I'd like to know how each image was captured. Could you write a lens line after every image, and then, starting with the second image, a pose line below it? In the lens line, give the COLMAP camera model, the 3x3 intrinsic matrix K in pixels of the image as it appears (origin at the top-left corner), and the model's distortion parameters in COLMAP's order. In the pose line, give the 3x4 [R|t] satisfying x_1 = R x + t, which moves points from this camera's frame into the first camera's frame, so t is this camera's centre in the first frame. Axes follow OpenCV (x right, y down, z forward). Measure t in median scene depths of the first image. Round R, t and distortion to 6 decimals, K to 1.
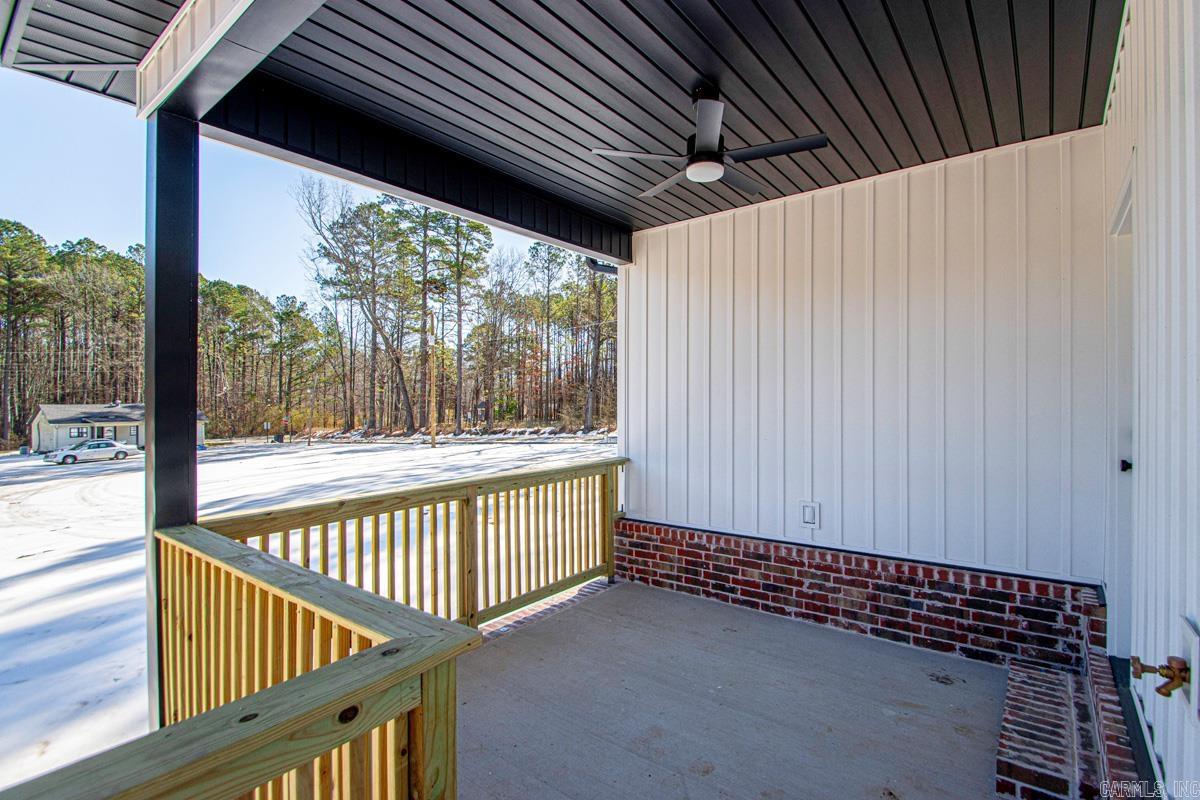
lens RADIAL K [[569.1, 0, 602.2], [0, 569.1, 399.7], [0, 0, 1]] dist [0.012372, -0.007412]
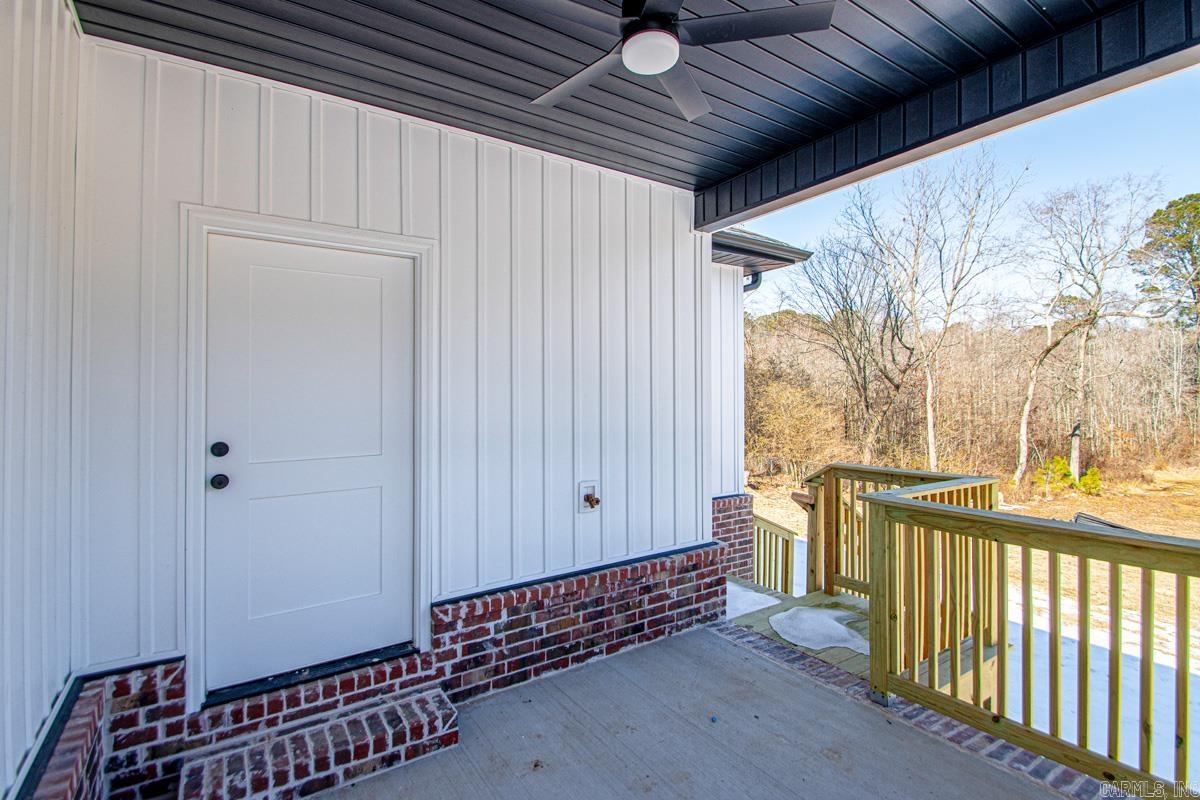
lens RADIAL K [[569.1, 0, 599.0], [0, 569.1, 398.0], [0, 0, 1]] dist [0.012372, -0.007412]
pose [[-0.953634, 0.013693, 0.300658, 0.048348], [0.012915, 0.999906, -0.004577, -0.011243], [-0.300692, -0.000482, -0.953721, 1.906933]]
